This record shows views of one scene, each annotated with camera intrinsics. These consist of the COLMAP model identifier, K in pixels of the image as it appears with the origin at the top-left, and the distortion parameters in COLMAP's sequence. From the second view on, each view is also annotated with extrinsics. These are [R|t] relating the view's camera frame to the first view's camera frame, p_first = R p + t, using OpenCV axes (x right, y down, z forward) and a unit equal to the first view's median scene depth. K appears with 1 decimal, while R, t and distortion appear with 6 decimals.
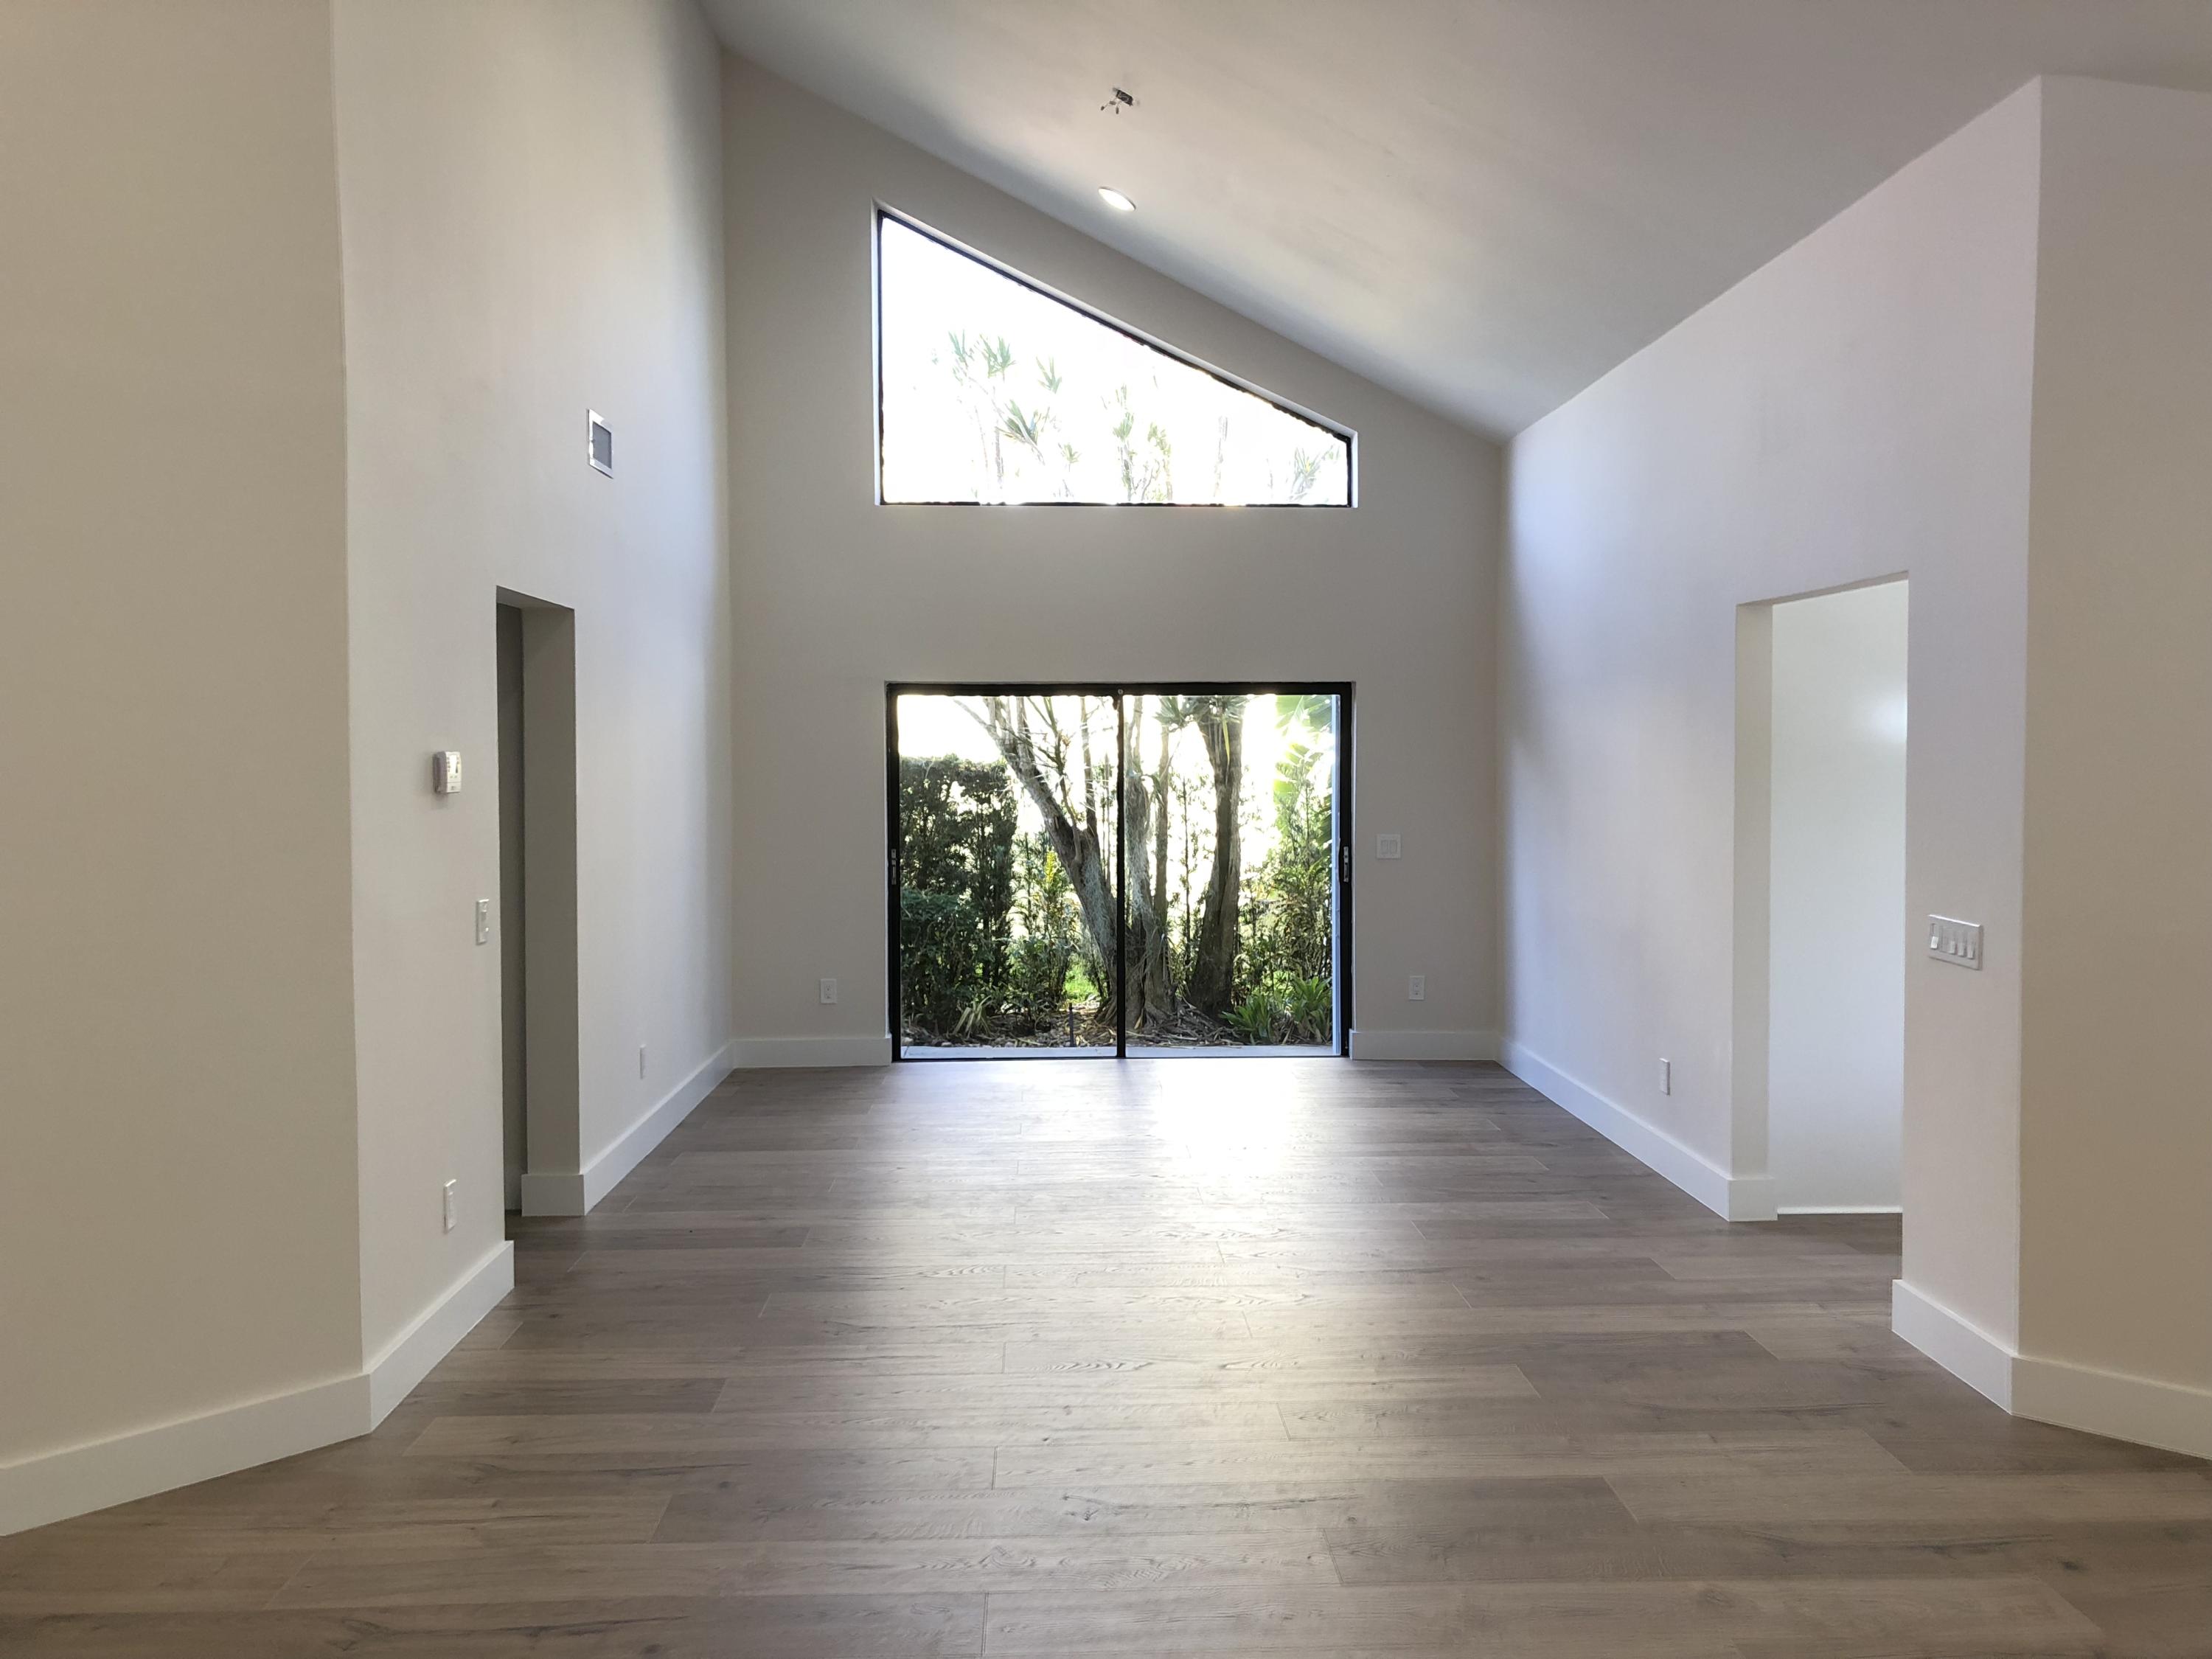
lens RADIAL K [[1827.2, 0, 1106.0], [0, 1827.2, 829.5], [0, 0, 1]] dist [0.083285, -0.124146]
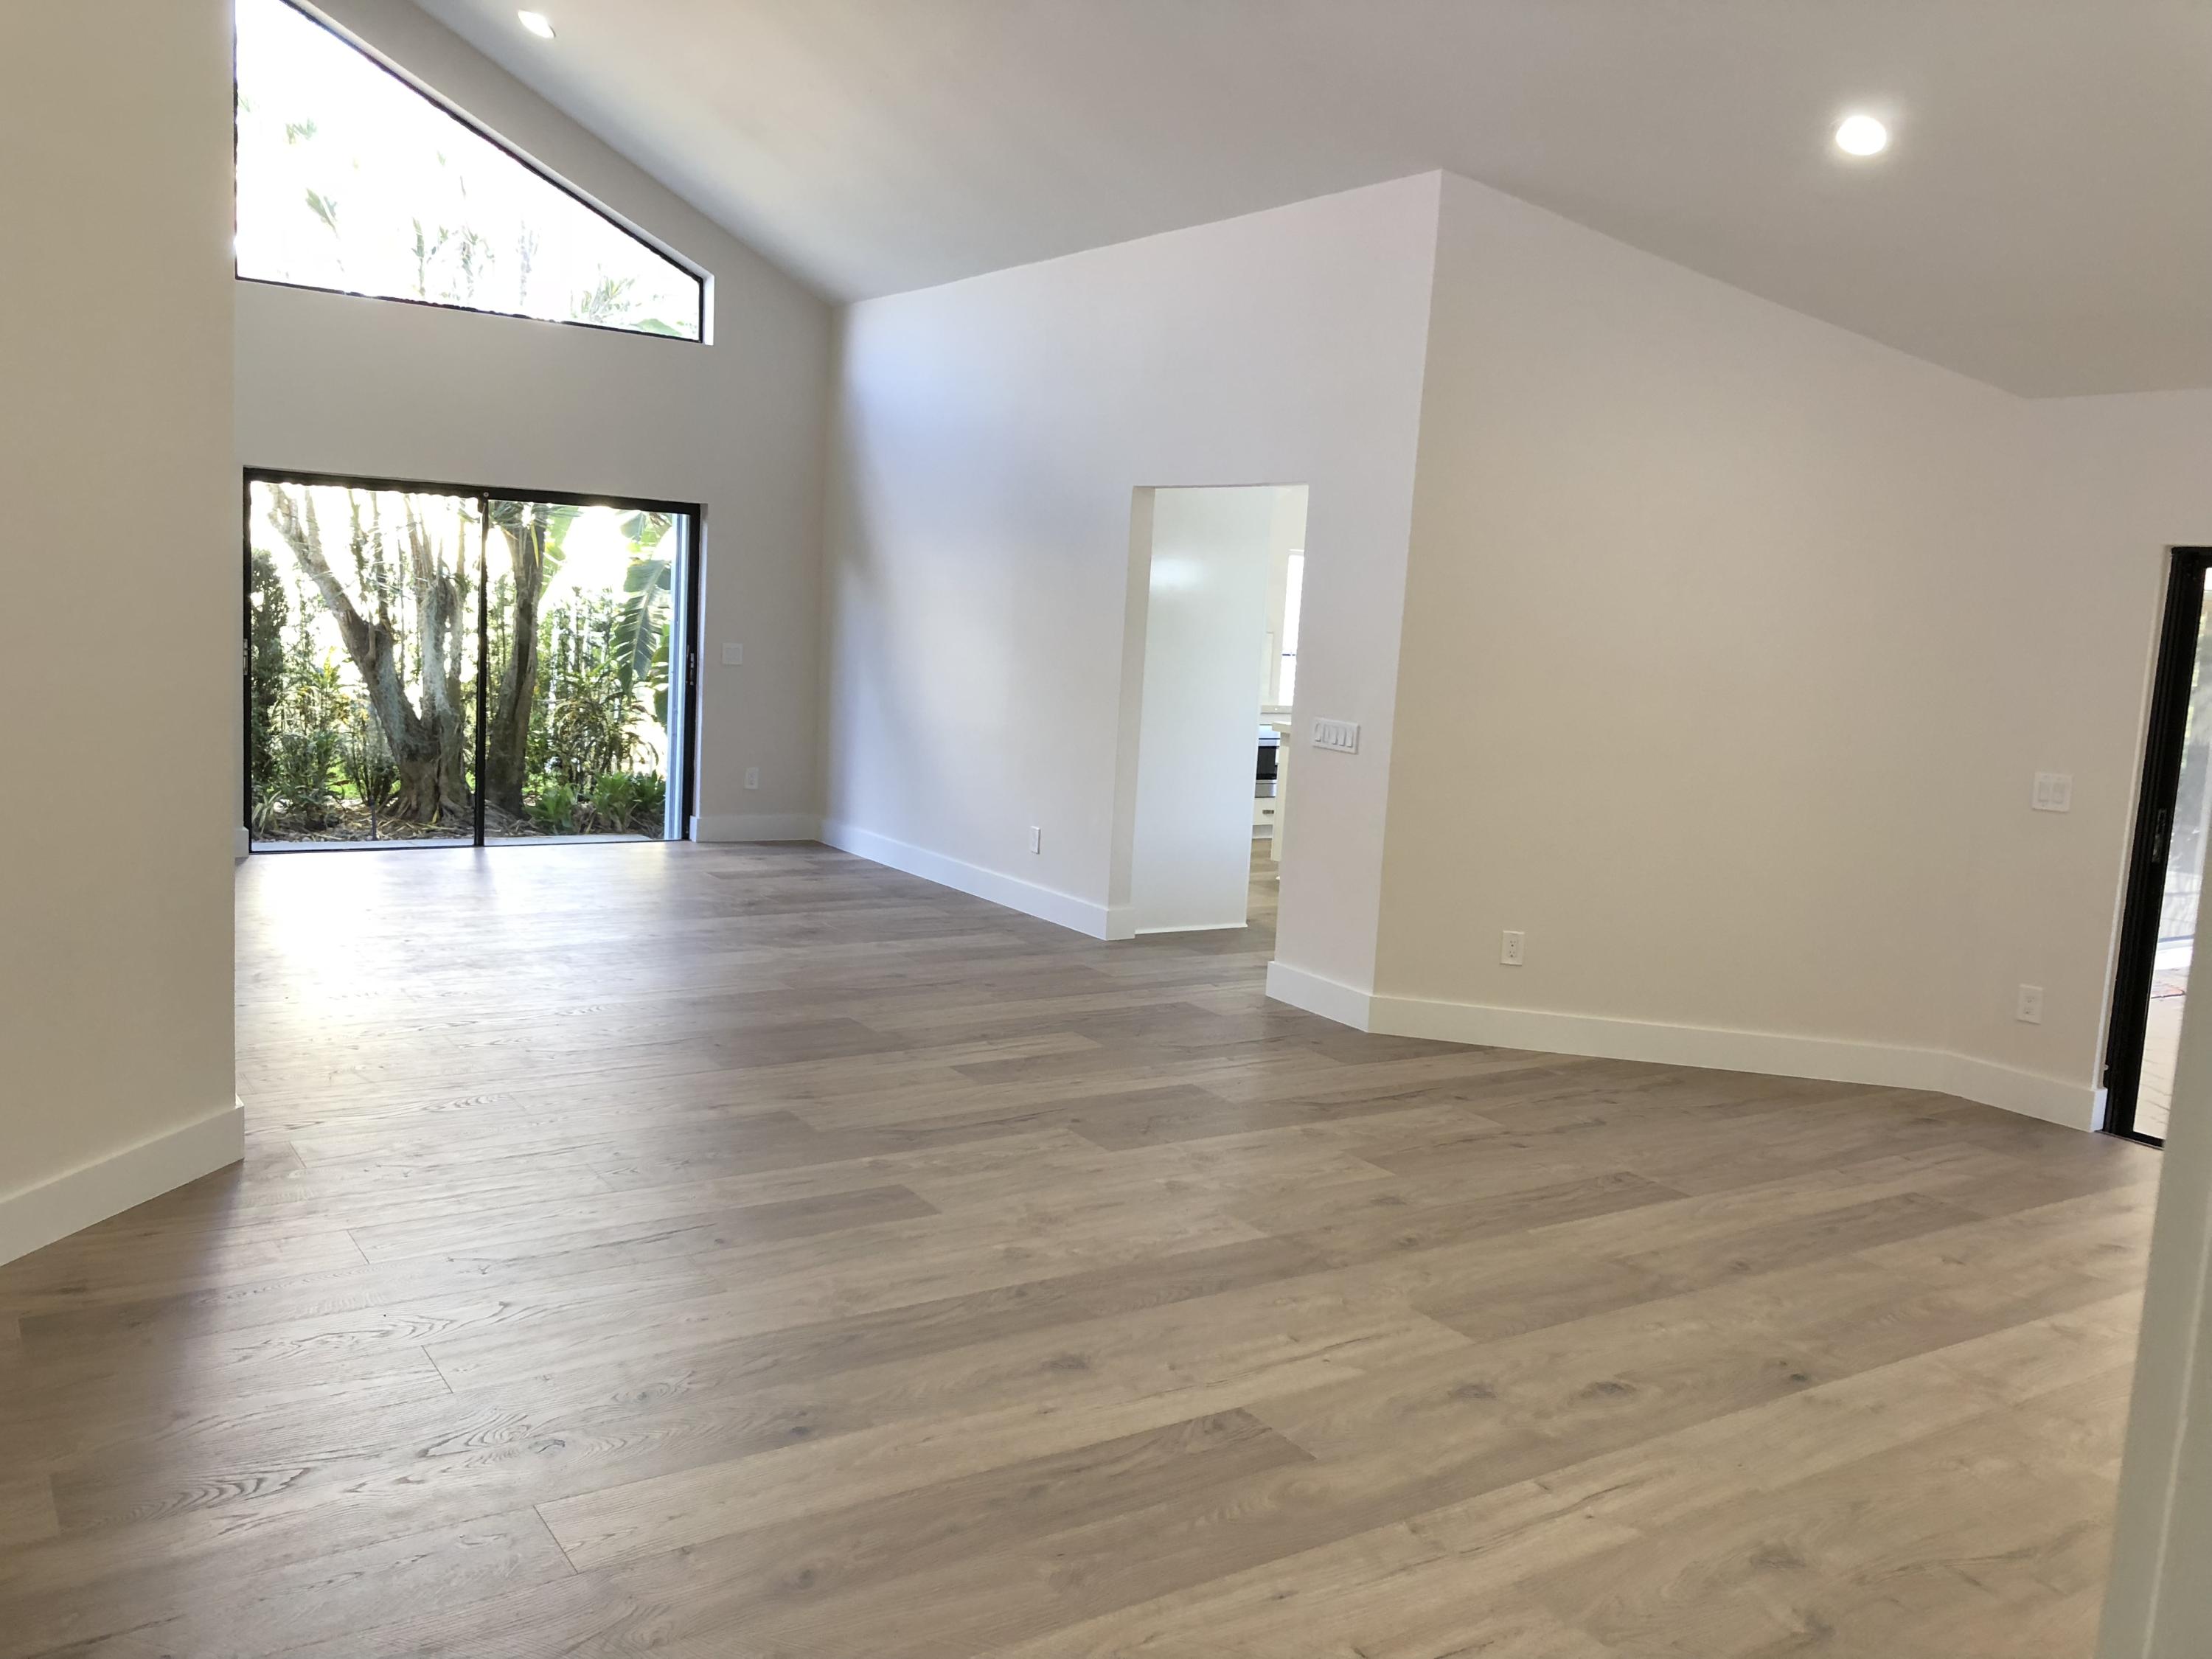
lens RADIAL K [[1827.2, 0, 1106.0], [0, 1827.2, 829.5], [0, 0, 1]] dist [0.083285, -0.124146]
pose [[0.846300, -0.018643, 0.532380, -0.255732], [-0.036826, 0.994949, 0.093381, 0.002485], [-0.531431, -0.098634, 0.841339, -0.088047]]
